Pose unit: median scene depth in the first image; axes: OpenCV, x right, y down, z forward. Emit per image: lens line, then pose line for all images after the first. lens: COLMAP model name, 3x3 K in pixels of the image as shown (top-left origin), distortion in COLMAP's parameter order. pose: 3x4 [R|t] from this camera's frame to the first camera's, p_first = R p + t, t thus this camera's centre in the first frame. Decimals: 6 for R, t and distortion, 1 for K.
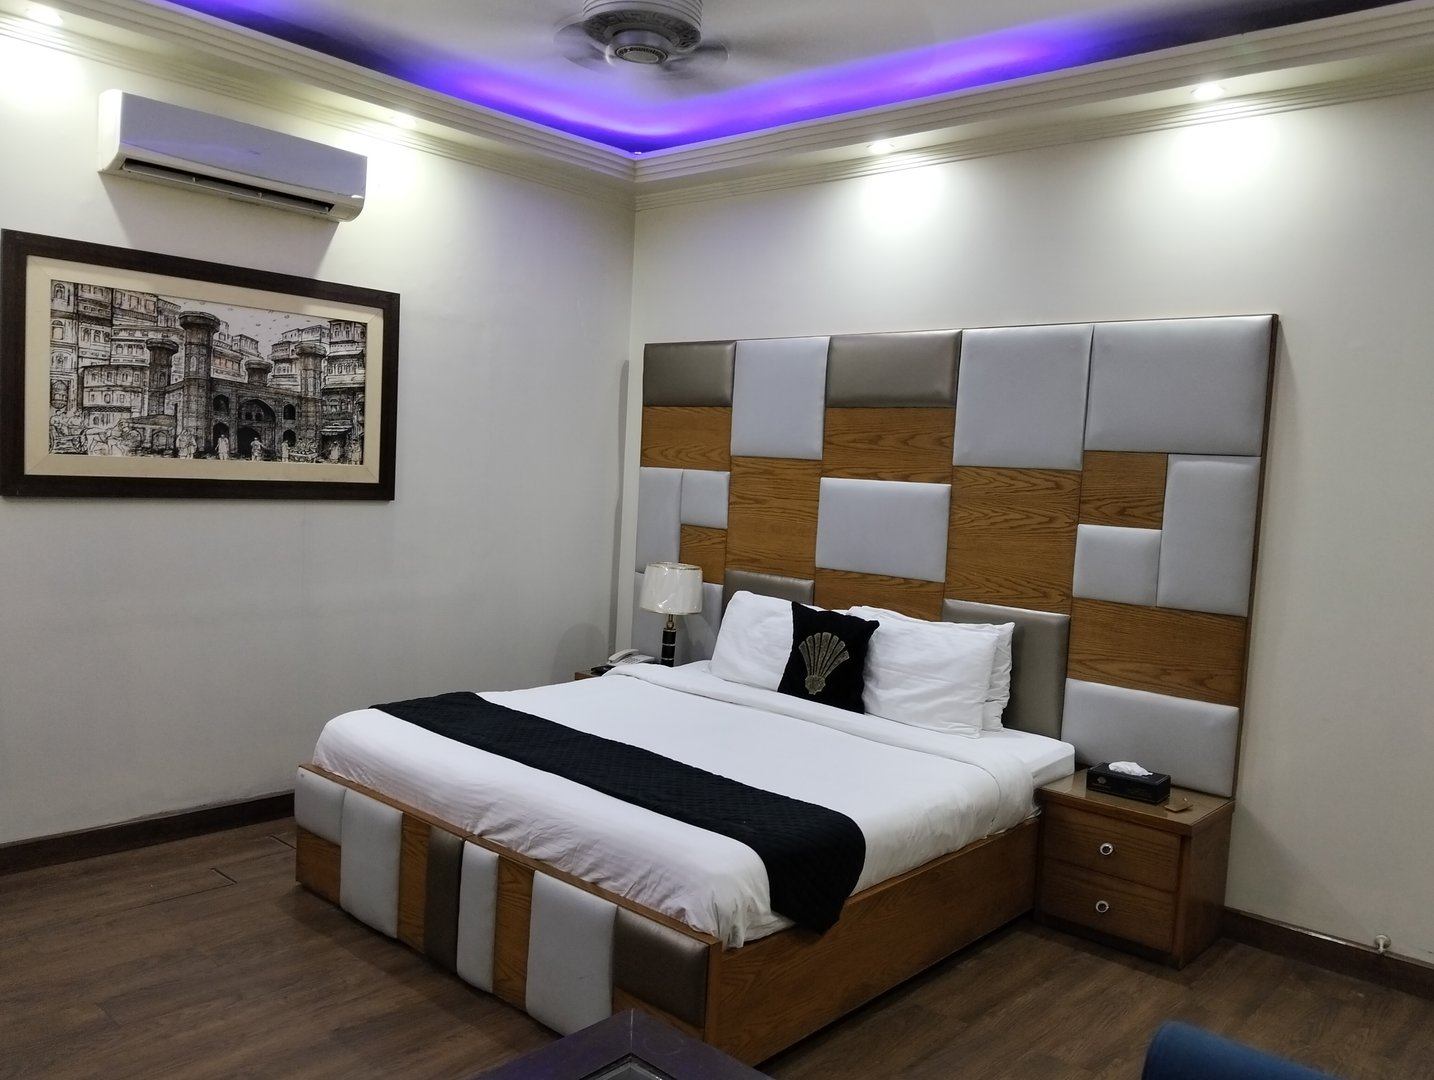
lens RADIAL K [[1111.0, 0, 716.3], [0, 1111.0, 551.4], [0, 0, 1]] dist [0.138849, -0.226628]
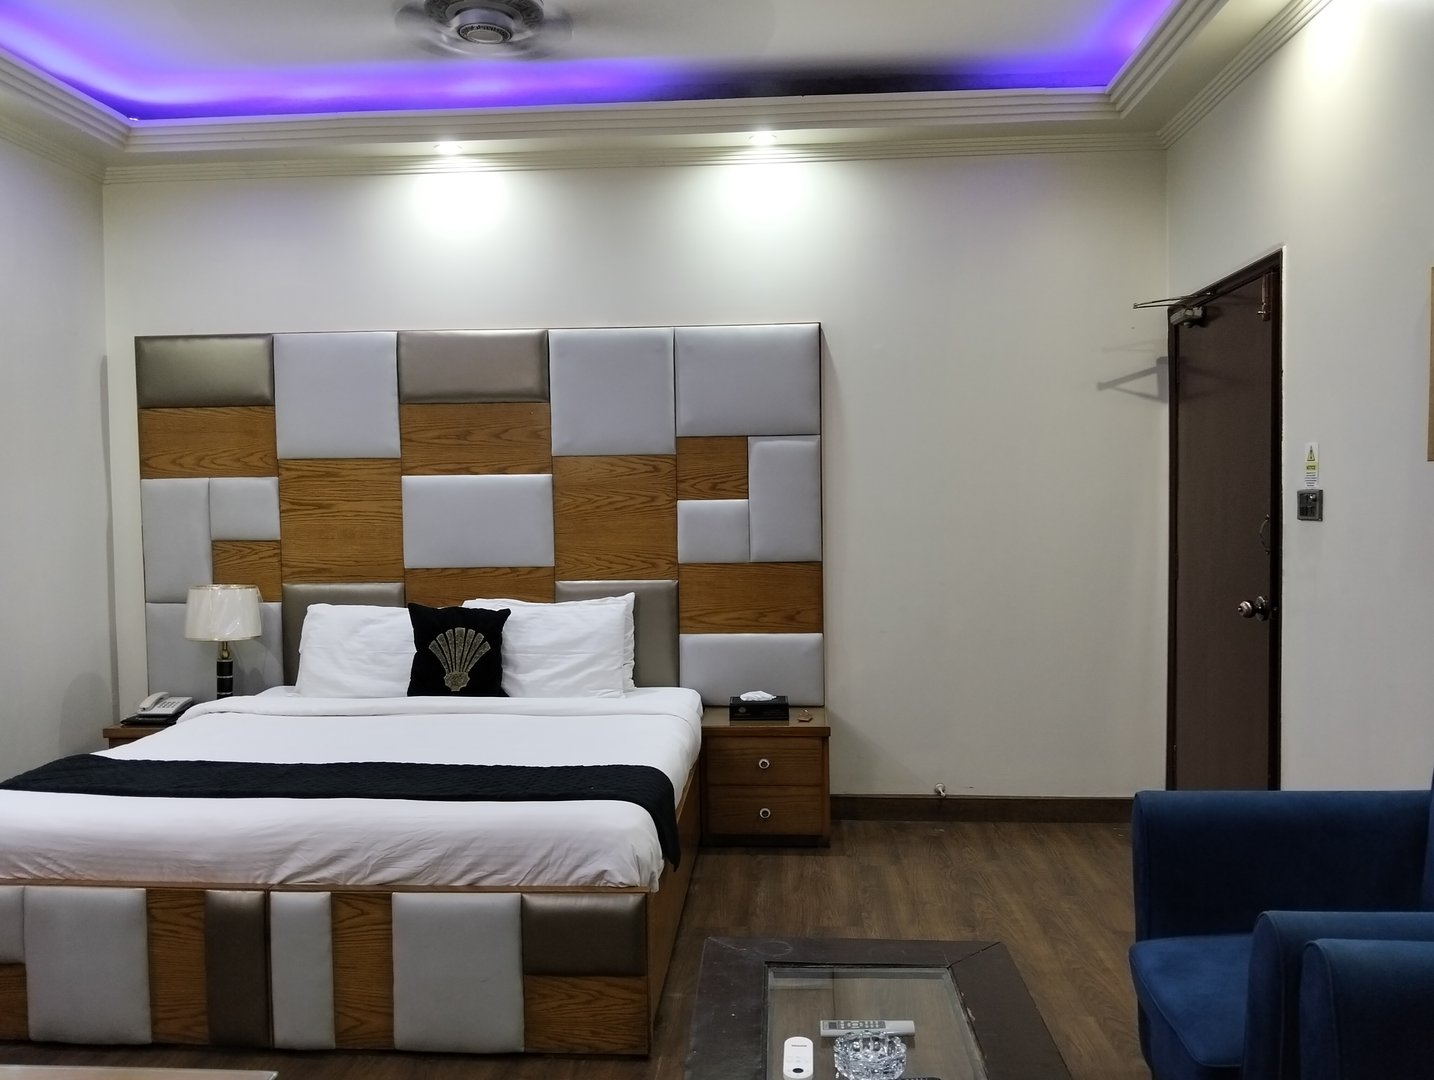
lens RADIAL K [[1117.0, 0, 717.0], [0, 1117.0, 540.0], [0, 0, 1]] dist [0.147879, -0.240037]
pose [[0.796473, -0.086081, 0.598516, -0.337307], [0.101743, 0.994781, 0.007680, 0.011566], [-0.596053, 0.054778, 0.801074, 0.057006]]
